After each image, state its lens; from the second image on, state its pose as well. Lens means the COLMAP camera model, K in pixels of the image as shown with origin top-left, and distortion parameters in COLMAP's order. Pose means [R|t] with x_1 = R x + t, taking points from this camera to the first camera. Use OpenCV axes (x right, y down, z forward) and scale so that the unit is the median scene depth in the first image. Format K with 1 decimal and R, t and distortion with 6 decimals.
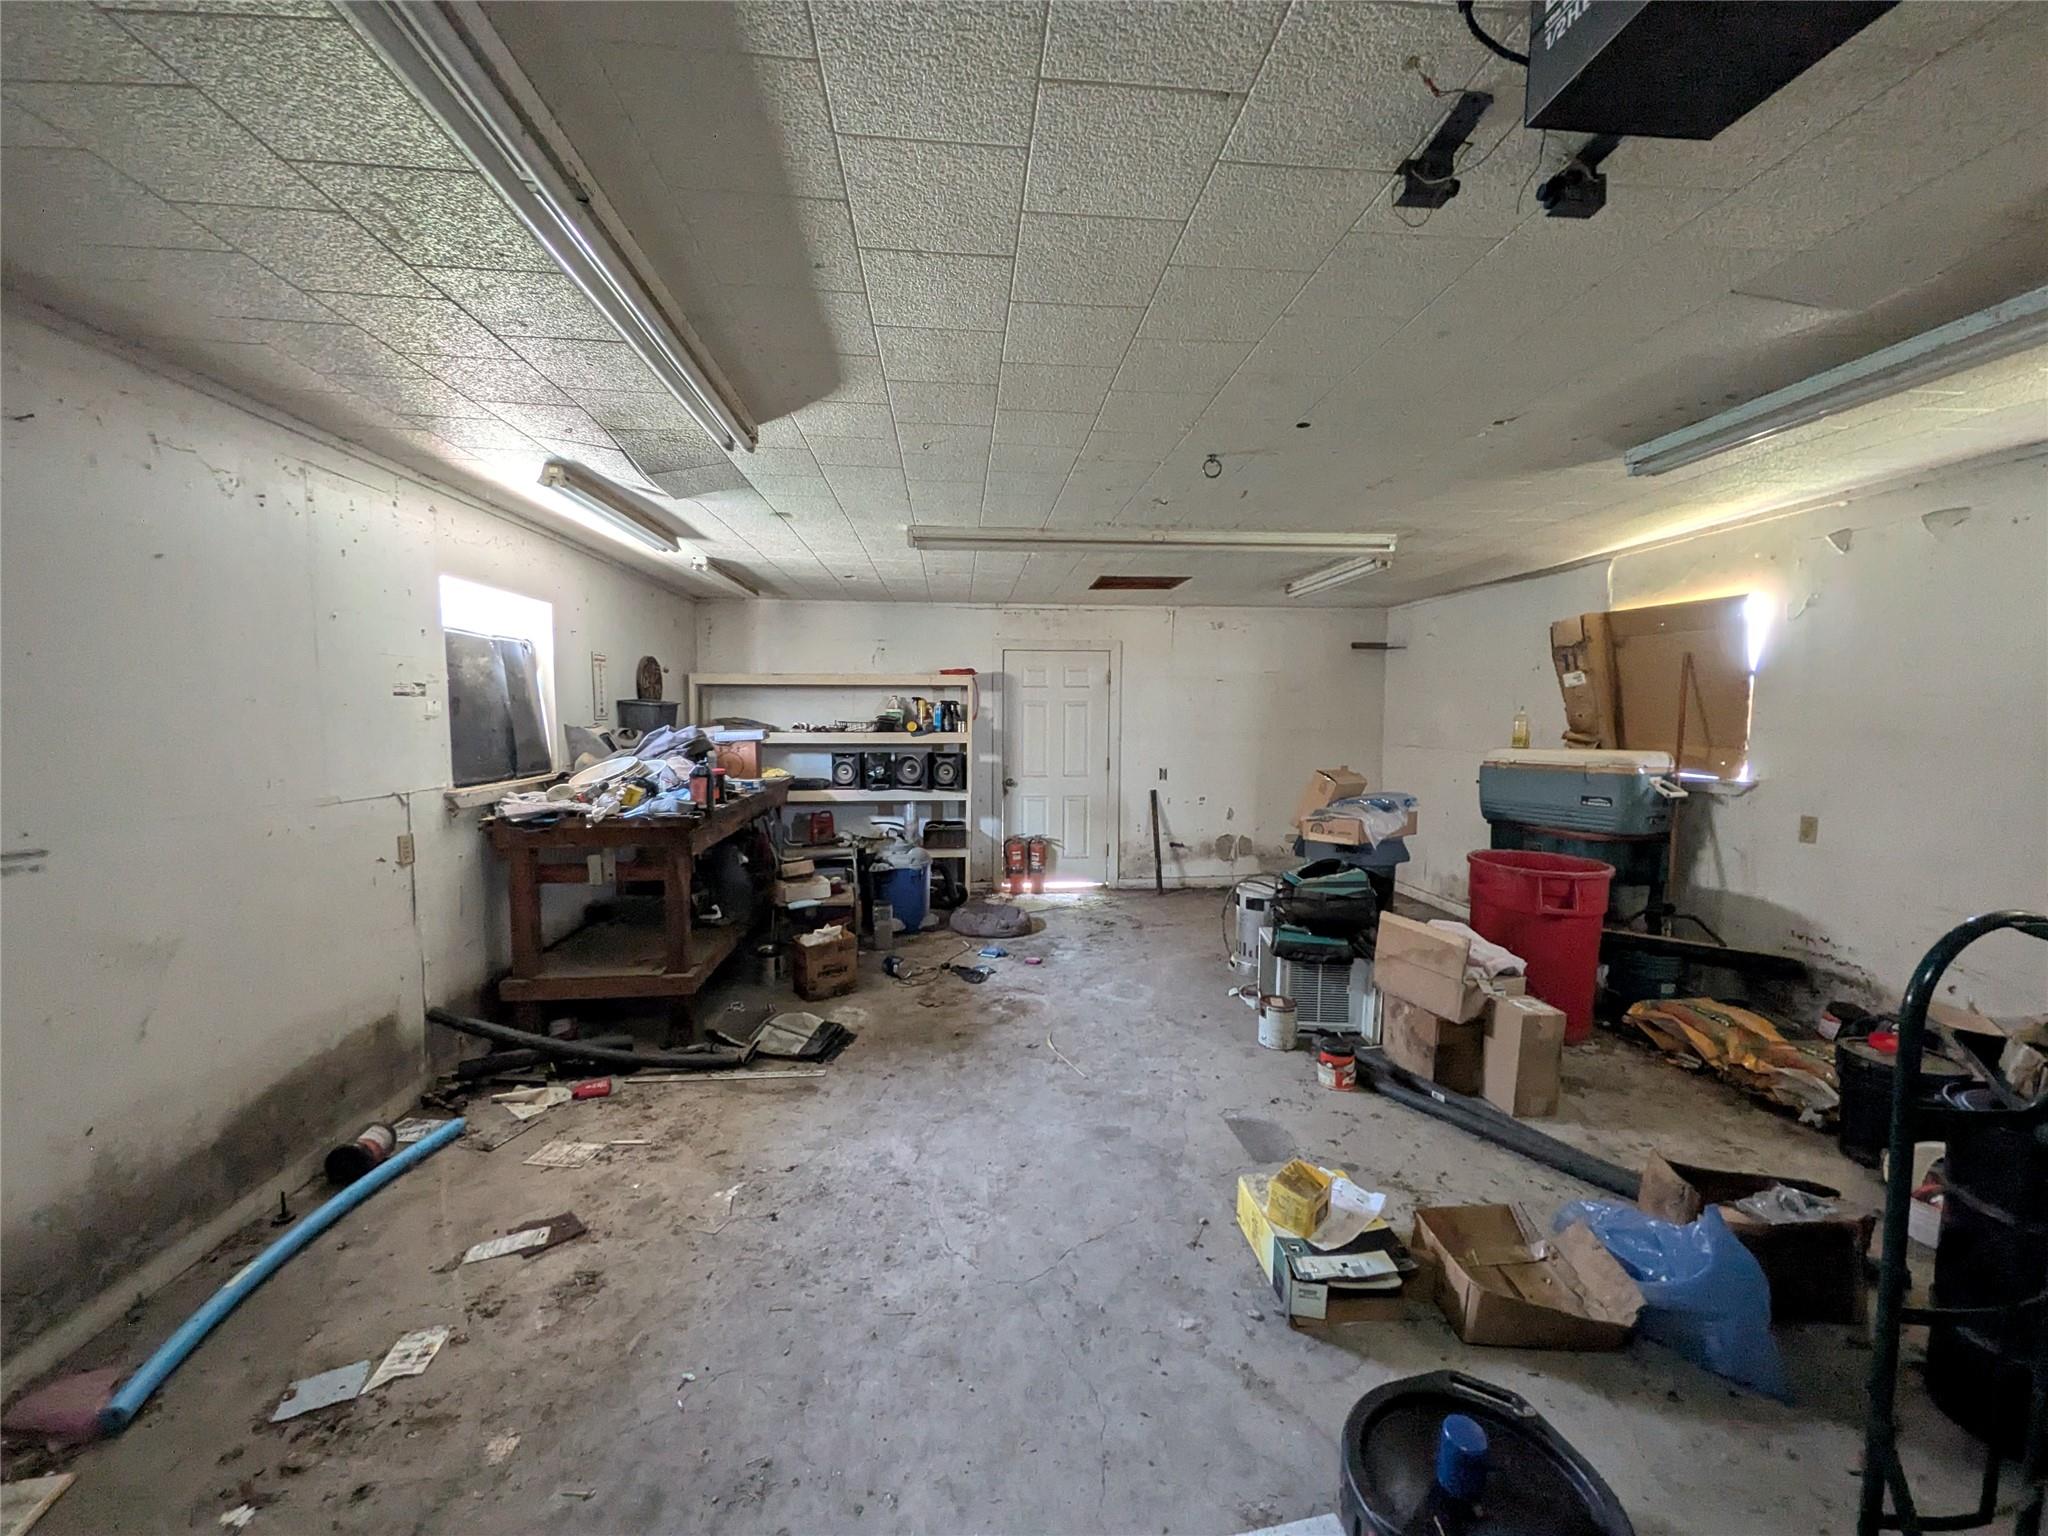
lens RADIAL K [[801.0, 0, 1023.7], [0, 801.0, 773.9], [0, 0, 1]] dist [0.001687, -0.000676]
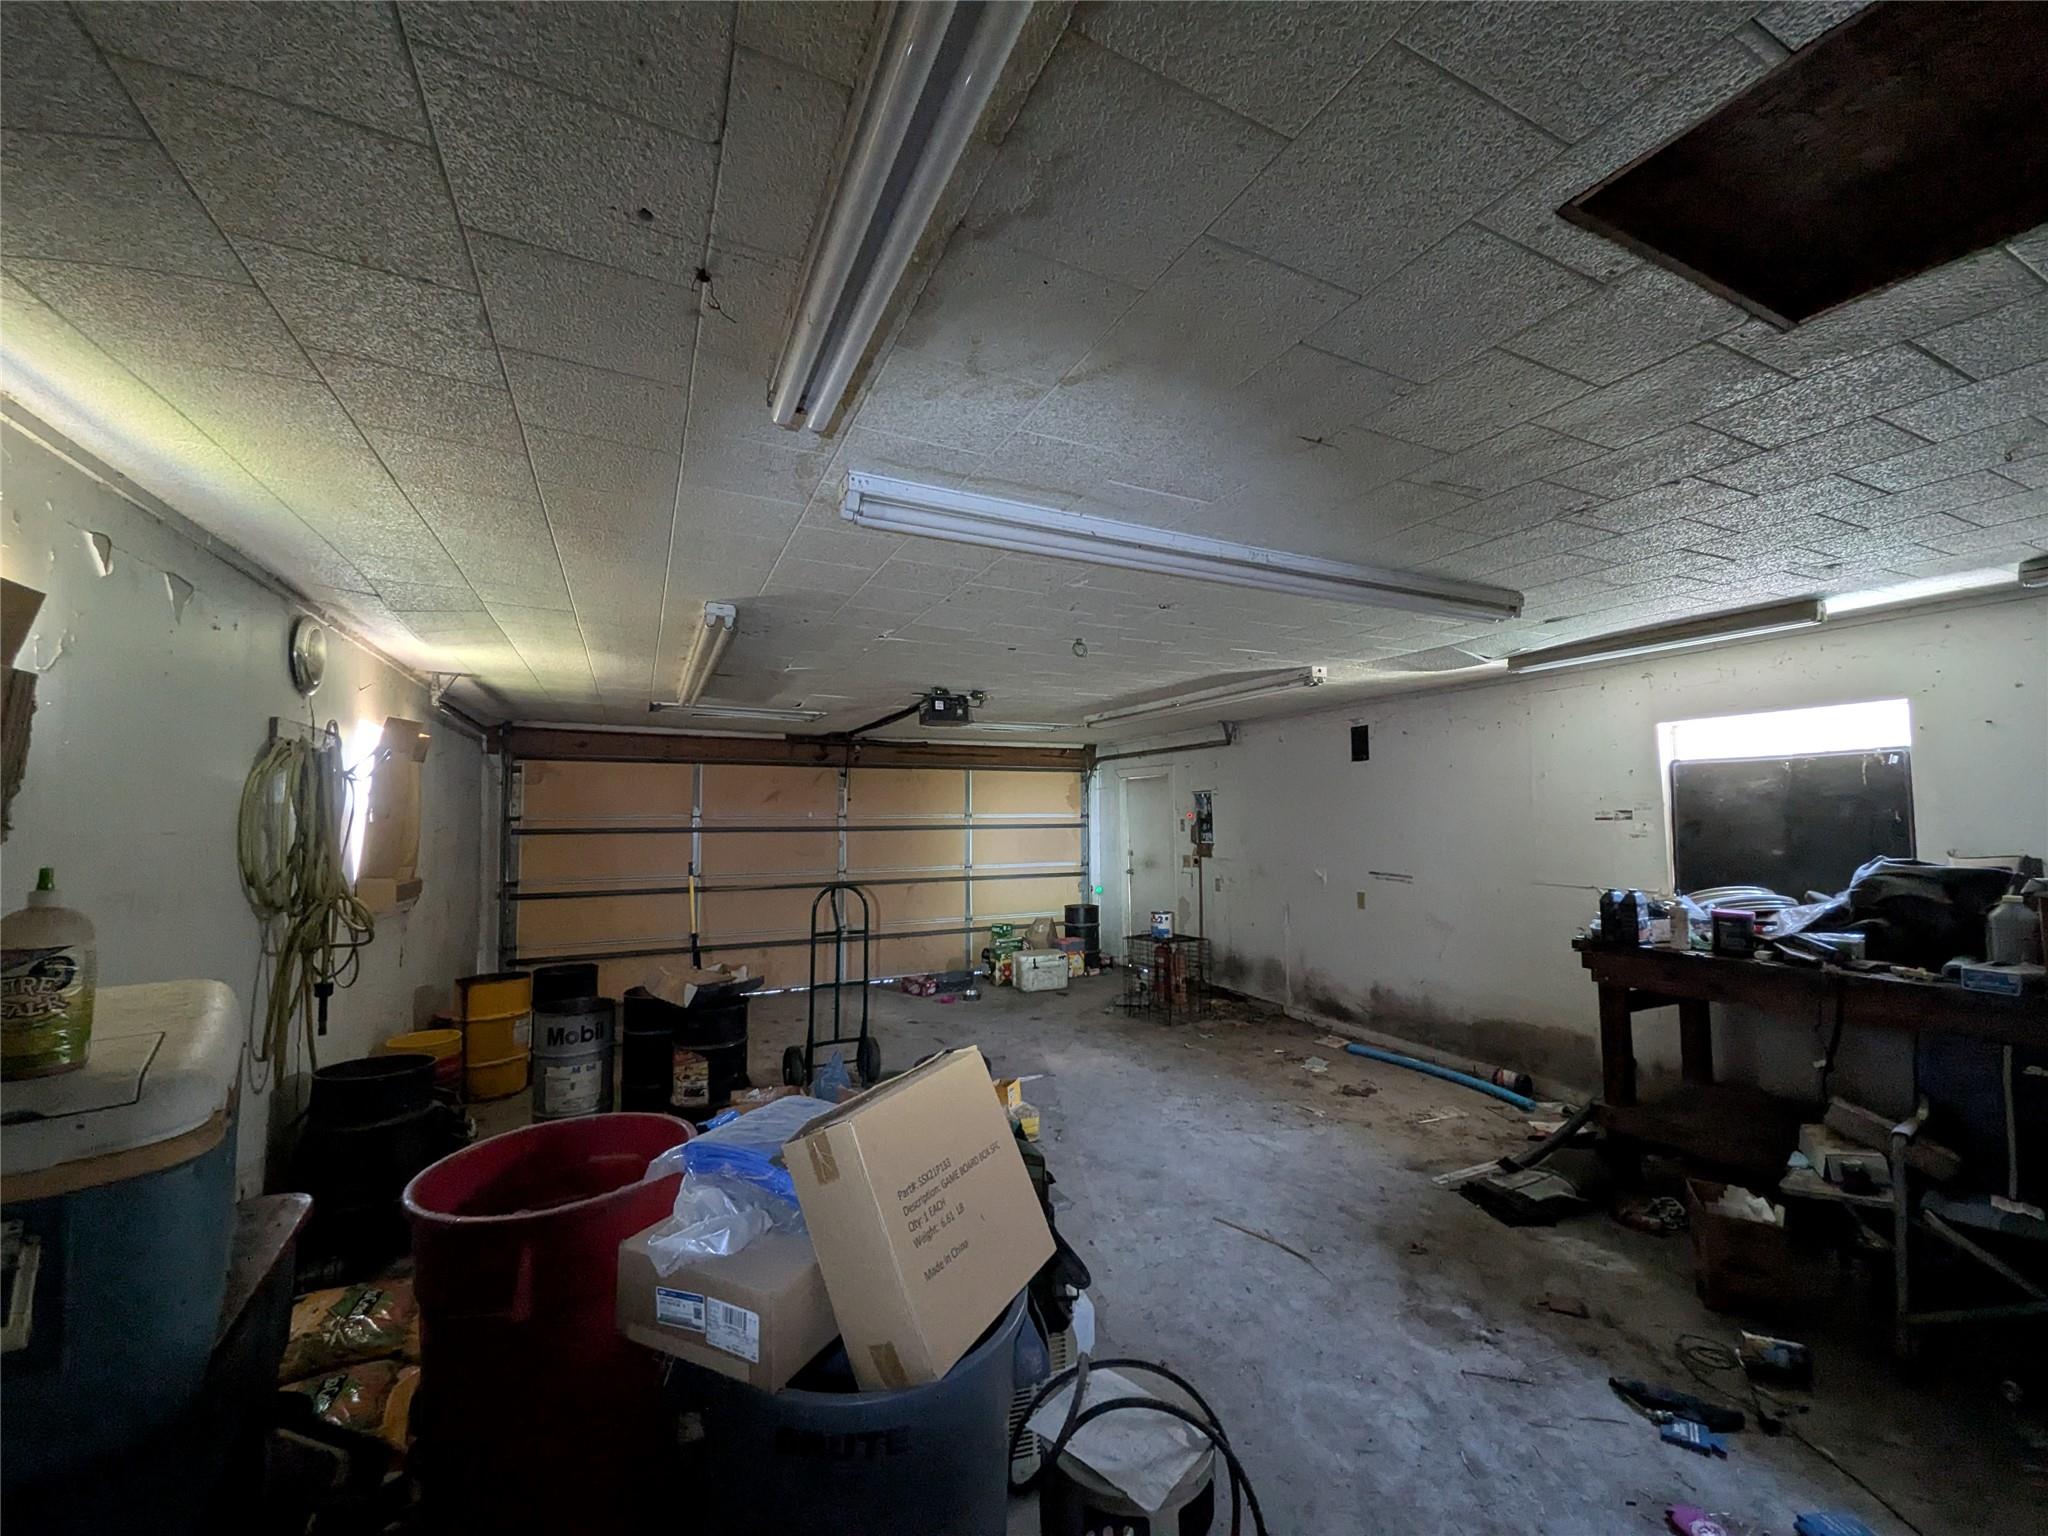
lens RADIAL K [[801.0, 0, 1025.2], [0, 801.0, 773.1], [0, 0, 1]] dist [0.001687, -0.000676]
pose [[-0.934451, -0.014208, -0.355807, 0.740284], [-0.019259, 0.999758, 0.010658, -0.187123], [0.355569, 0.016811, -0.934499, 2.084864]]
